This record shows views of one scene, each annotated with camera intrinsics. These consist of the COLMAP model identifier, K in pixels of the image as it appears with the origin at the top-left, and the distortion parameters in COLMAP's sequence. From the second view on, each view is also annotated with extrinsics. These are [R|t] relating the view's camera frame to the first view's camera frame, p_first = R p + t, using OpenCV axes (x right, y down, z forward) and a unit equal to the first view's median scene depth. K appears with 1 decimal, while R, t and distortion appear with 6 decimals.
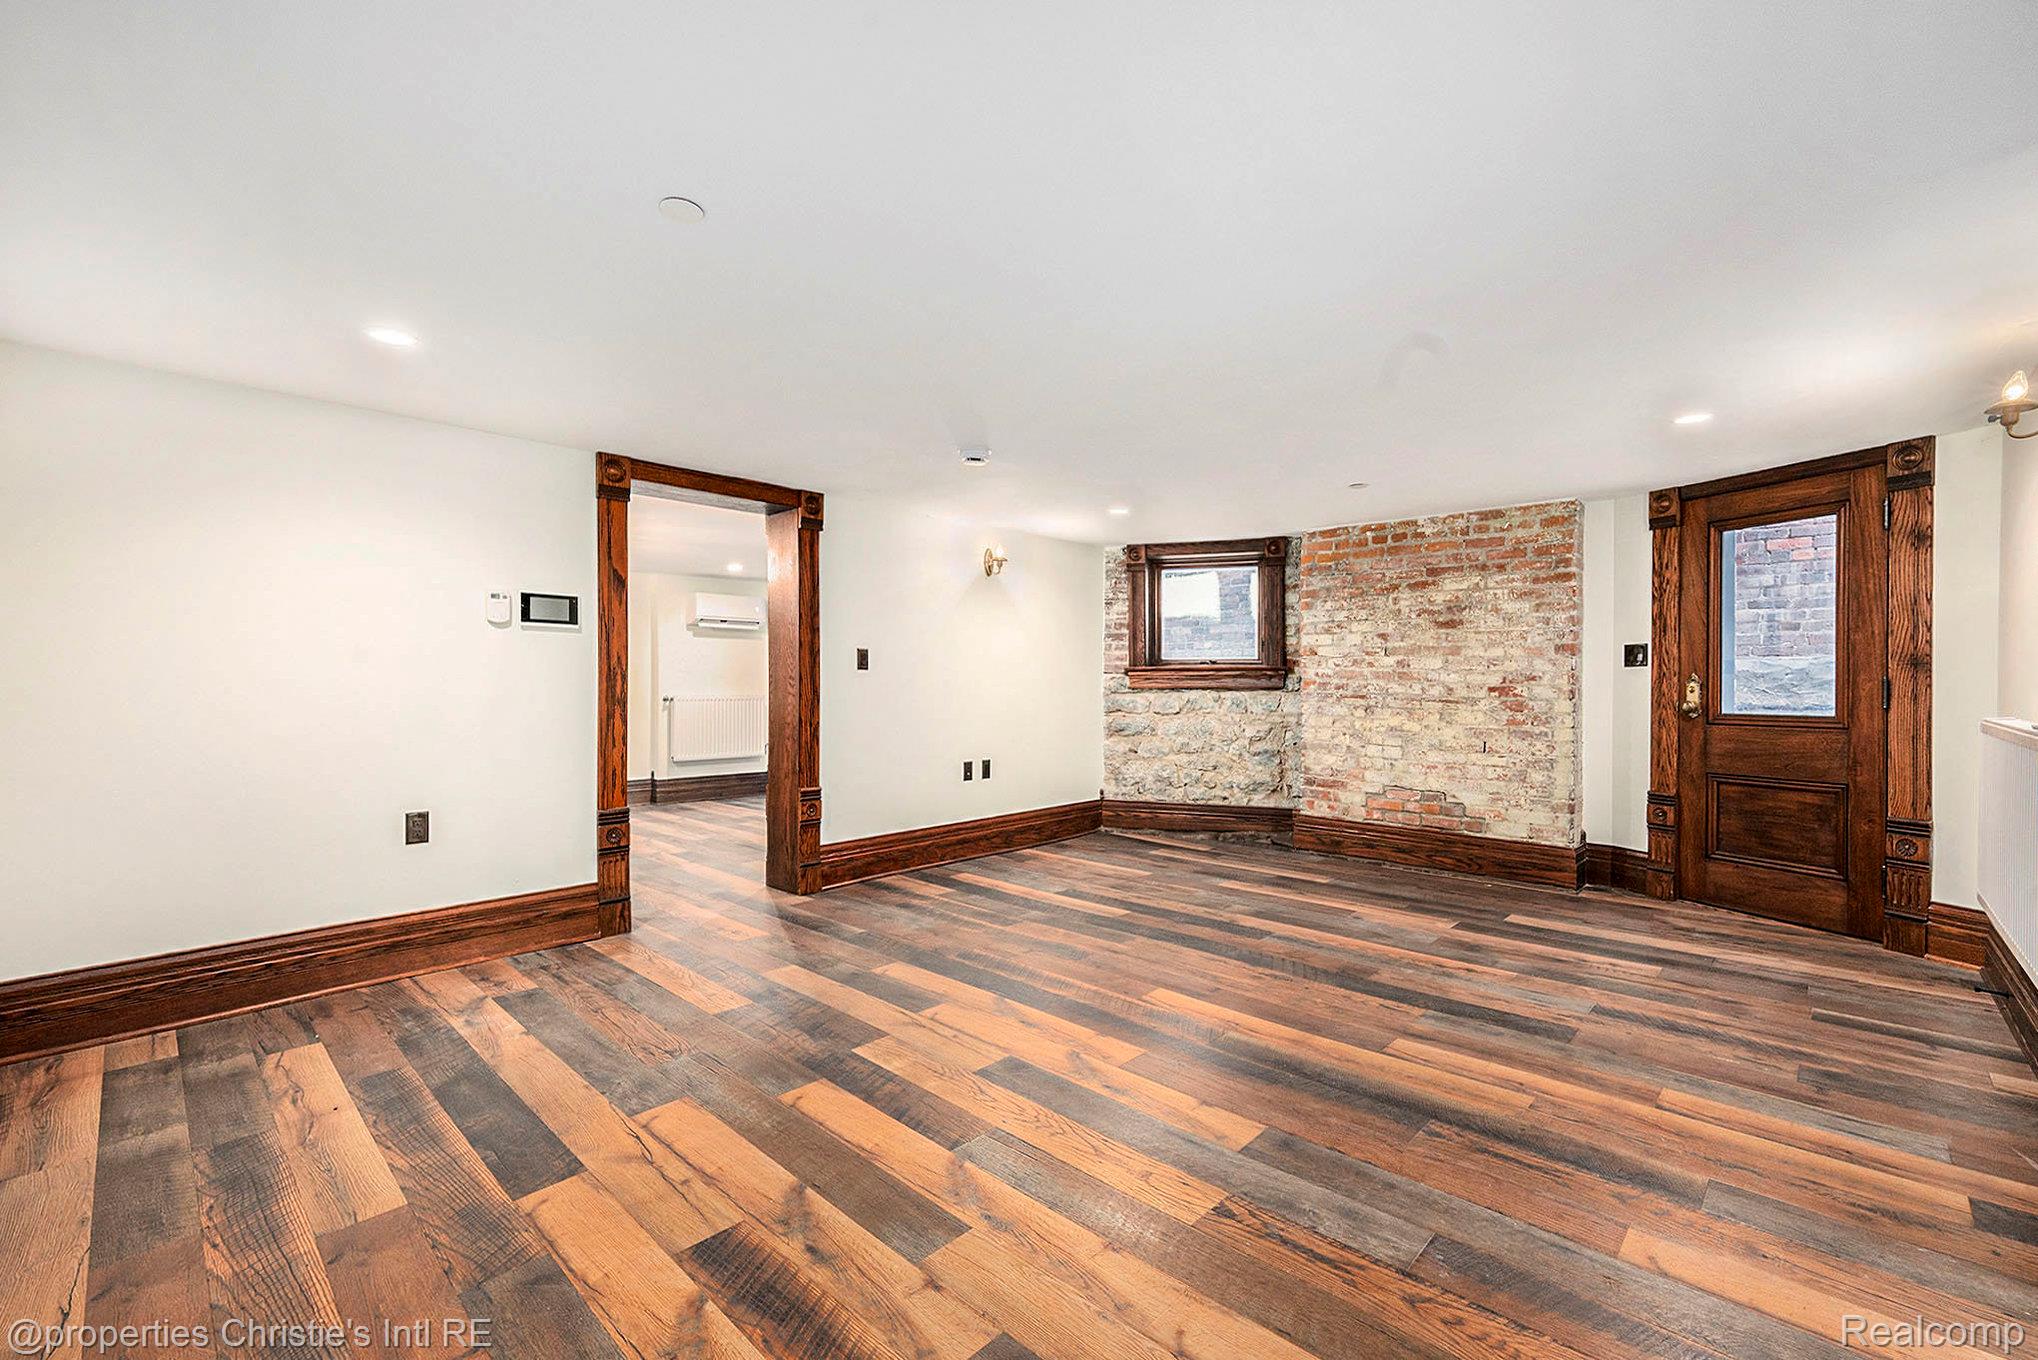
lens RADIAL K [[851.9, 0, 1018.9], [0, 851.9, 669.3], [0, 0, 1]] dist [0.000615, 0.000198]
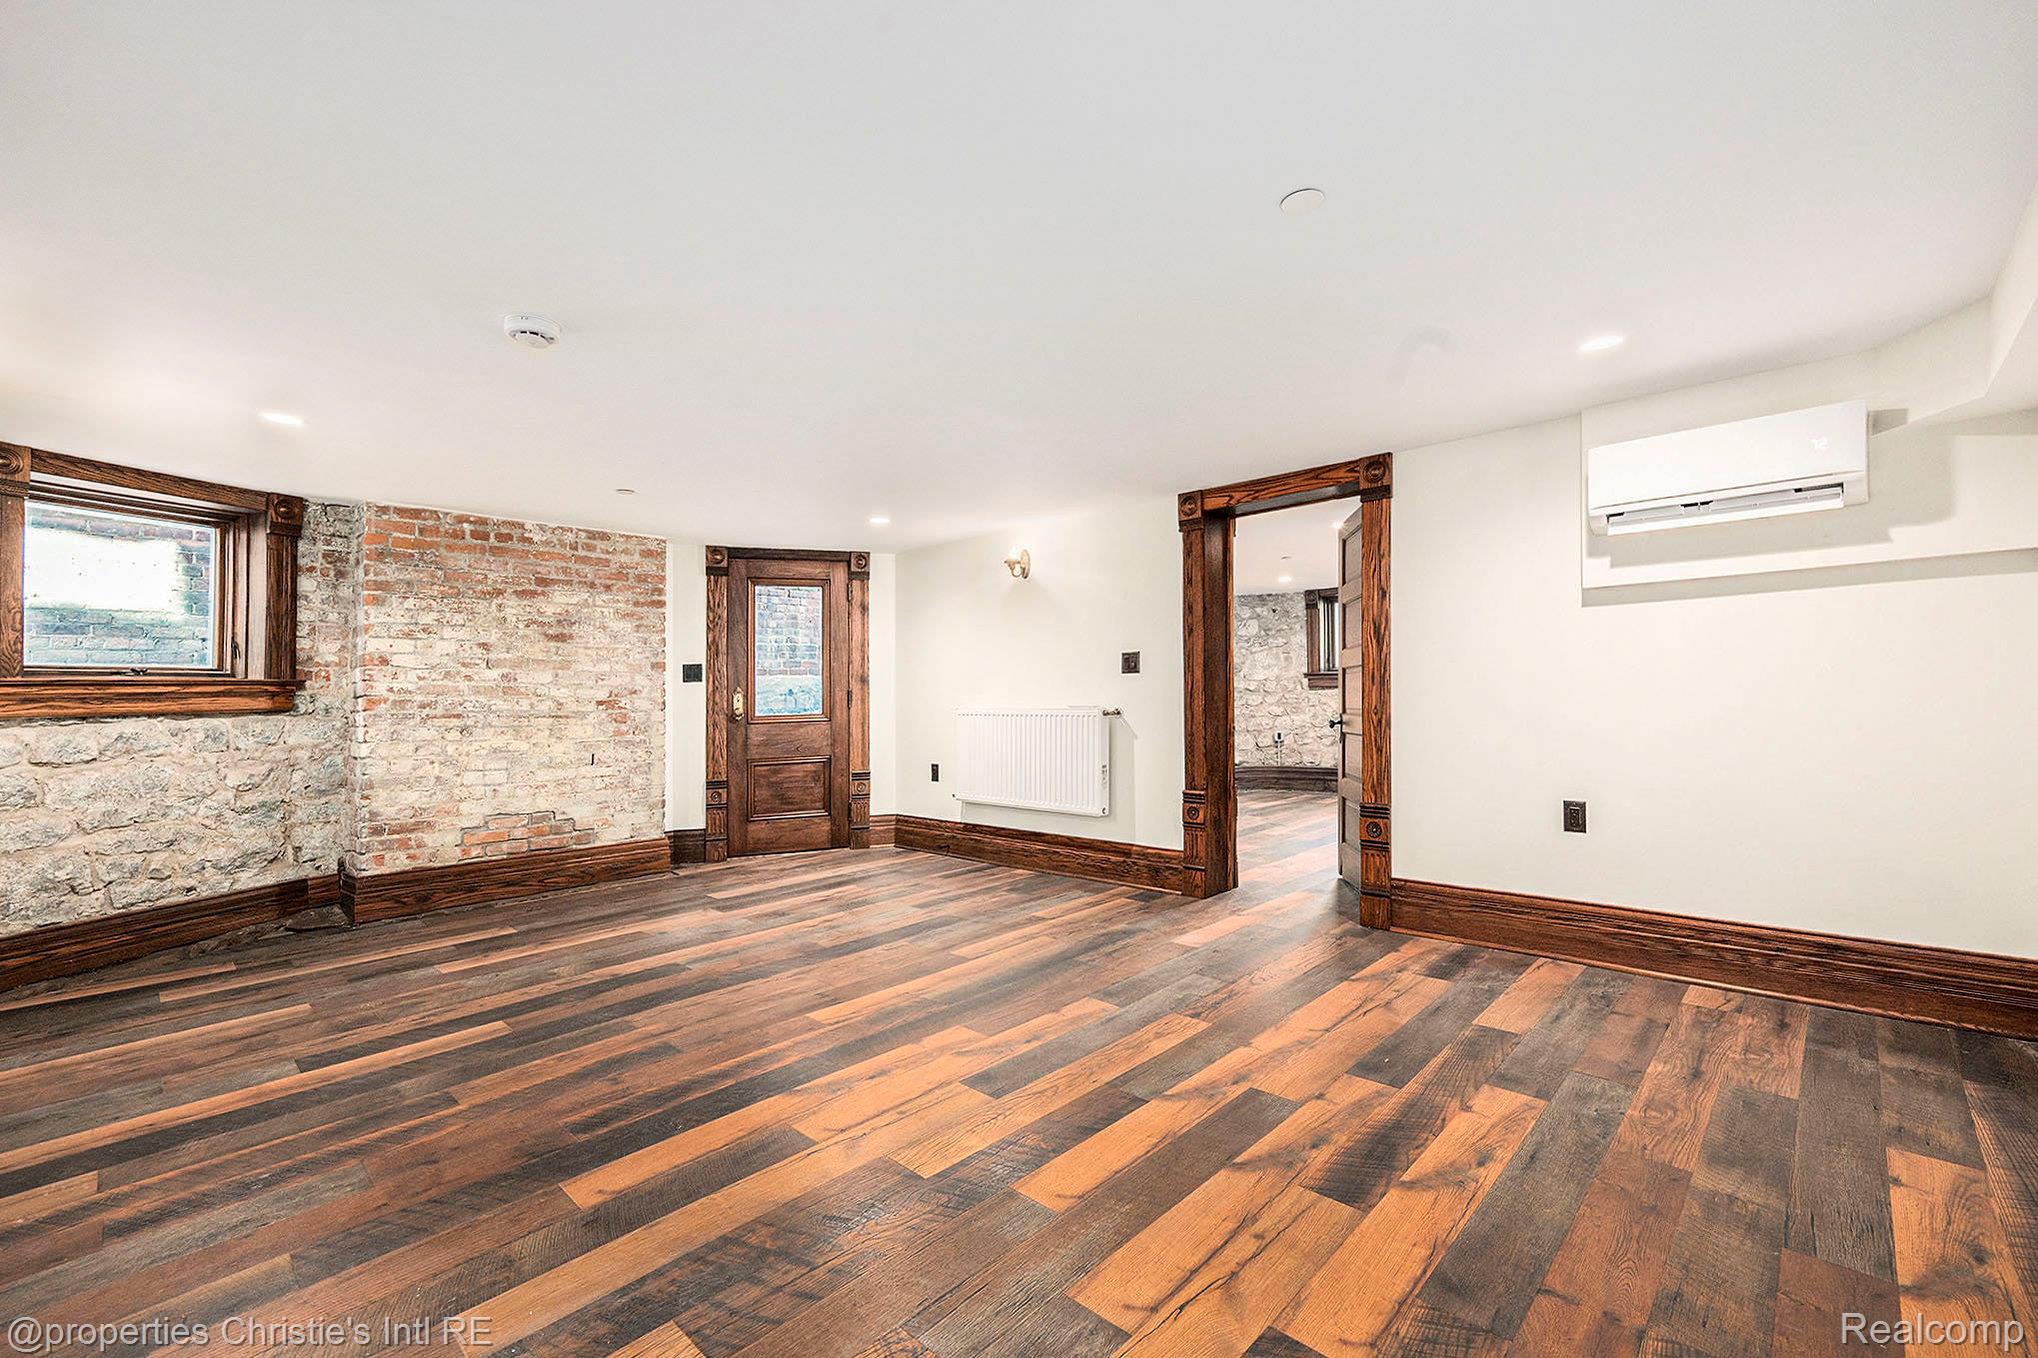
lens RADIAL K [[871.0, 0, 1019.0], [0, 871.0, 679.0], [0, 0, 1]] dist [0.019860, 0.000329]
pose [[0.000957, 0.011704, 0.999931, -0.512796], [0.004276, 0.999922, -0.011708, 0.008739], [-0.999990, 0.004287, 0.000906, 0.482585]]
